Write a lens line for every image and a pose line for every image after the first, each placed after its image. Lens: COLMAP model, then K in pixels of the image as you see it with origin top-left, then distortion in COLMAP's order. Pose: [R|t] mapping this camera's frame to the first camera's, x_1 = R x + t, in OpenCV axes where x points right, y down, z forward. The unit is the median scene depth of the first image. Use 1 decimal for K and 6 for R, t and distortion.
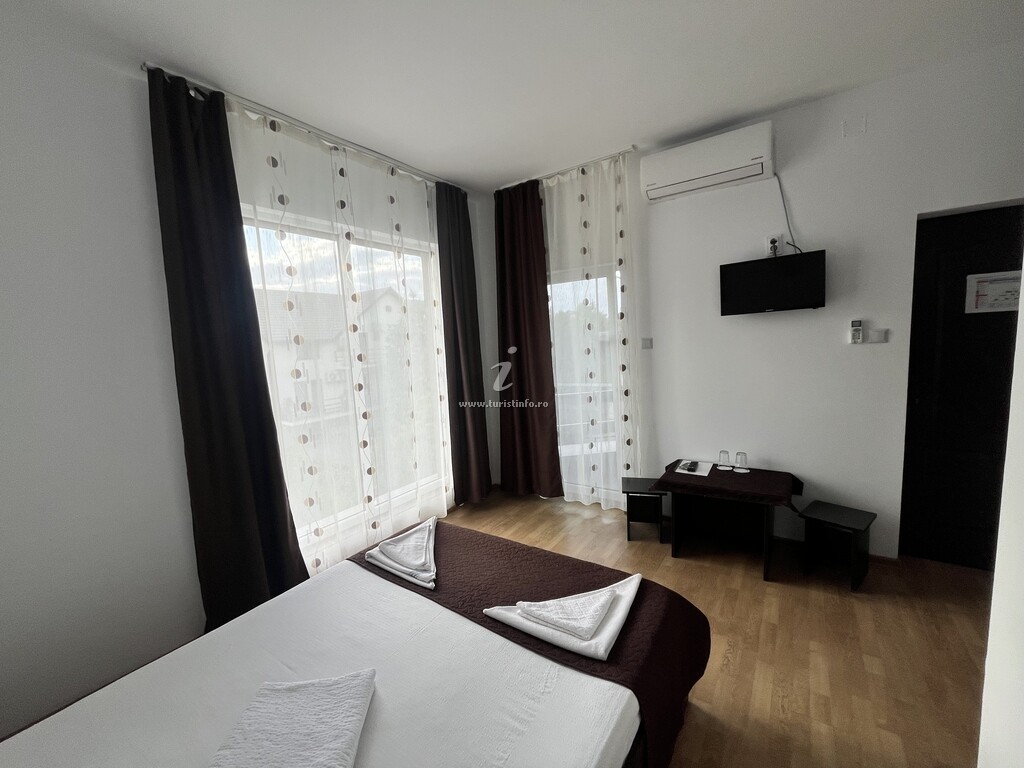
lens RADIAL K [[412.8, 0, 510.4], [0, 412.8, 386.6], [0, 0, 1]] dist [-0.001872, 0.000049]
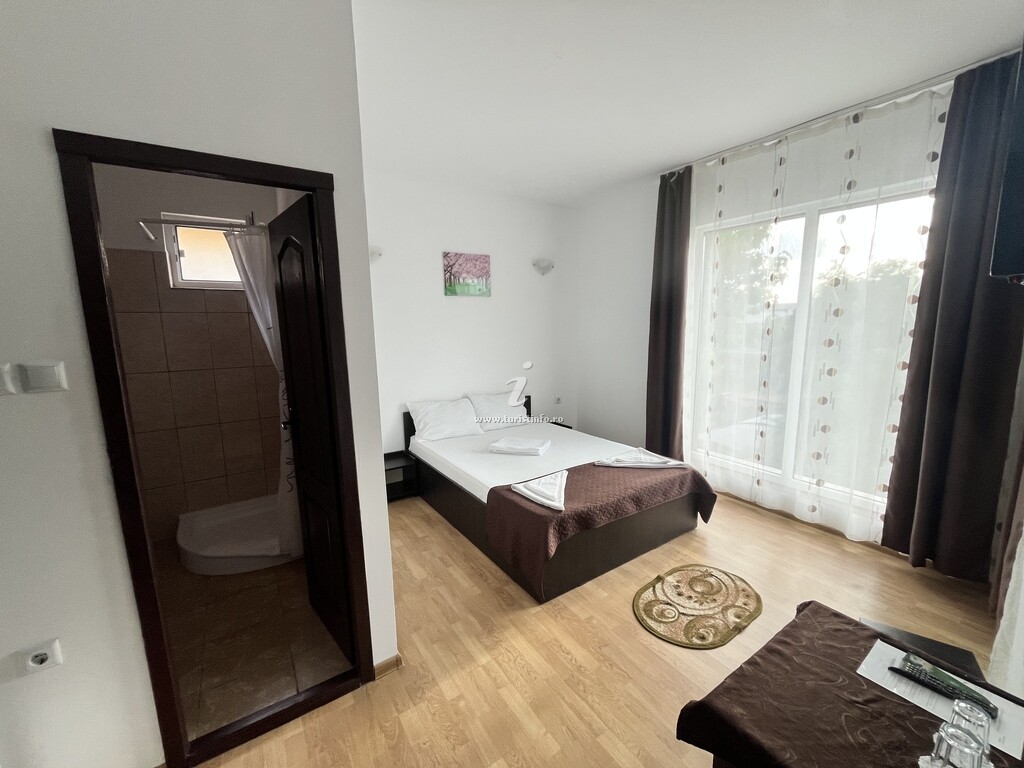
lens RADIAL K [[412.8, 0, 510.4], [0, 412.8, 386.6], [0, 0, 1]] dist [-0.001872, 0.000049]
pose [[-0.367421, 0.212950, -0.905347, 0.912427], [-0.065600, 0.965076, 0.253622, -0.161299], [0.927738, 0.152577, -0.340620, 0.744292]]
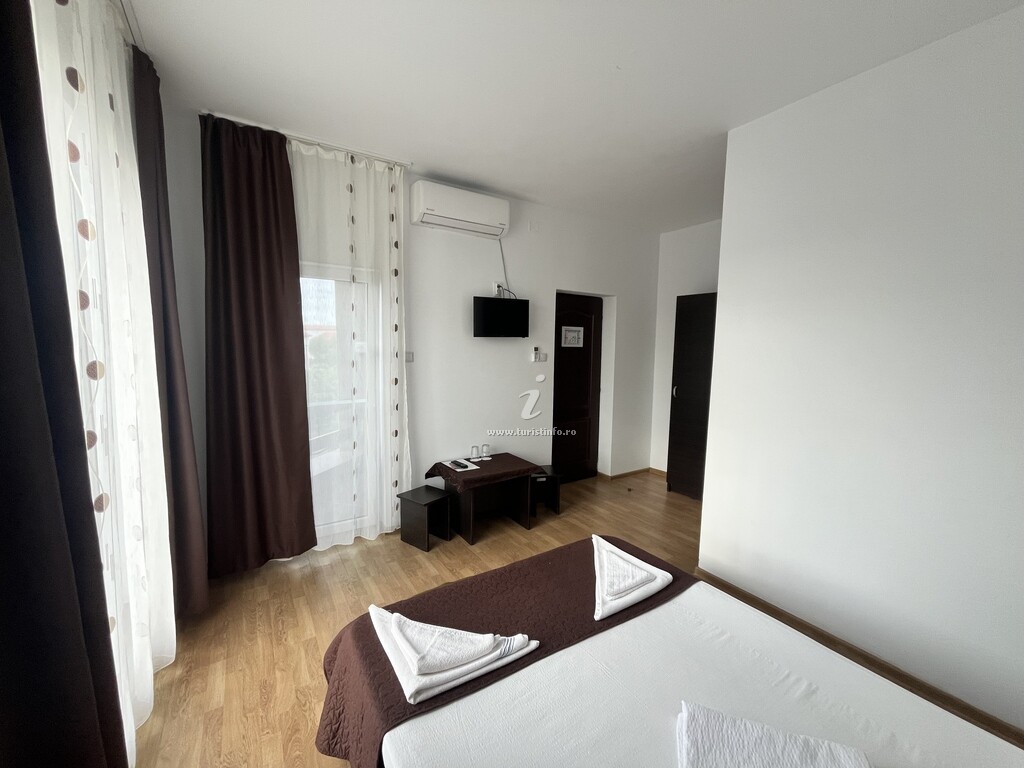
lens RADIAL K [[408.9, 0, 512.0], [0, 408.9, 384.0], [0, 0, 1]] dist [-0.000910, -0.000027]
pose [[0.377507, -0.028090, 0.925581, -0.582597], [0.067826, 0.997694, 0.002615, -0.025466], [-0.923520, 0.061791, 0.378541, 0.433520]]
